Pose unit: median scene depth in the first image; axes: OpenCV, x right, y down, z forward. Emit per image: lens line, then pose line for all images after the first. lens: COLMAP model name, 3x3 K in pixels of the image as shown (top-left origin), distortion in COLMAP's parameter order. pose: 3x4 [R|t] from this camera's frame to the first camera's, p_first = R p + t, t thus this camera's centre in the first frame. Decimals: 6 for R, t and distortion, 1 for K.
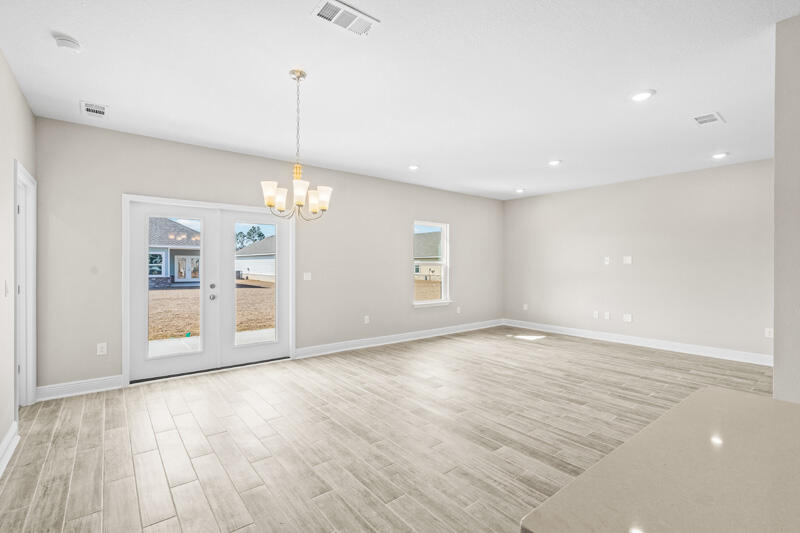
lens RADIAL K [[367.5, 0, 400.0], [0, 367.5, 266.5], [0, 0, 1]] dist [0.000624, 0.000176]
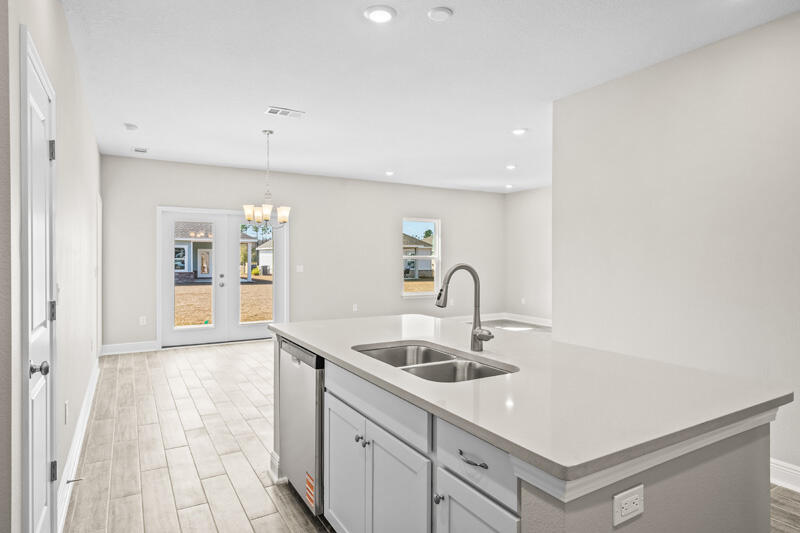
lens RADIAL K [[464.8, 0, 404.6], [0, 464.8, 260.7], [0, 0, 1]] dist [0.001128, 0.000225]
pose [[0.991105, -0.000611, -0.133082, 0.353043], [0.000507, 1.000000, -0.000816, 0.003617], [0.133083, 0.000742, 0.991105, -0.540142]]
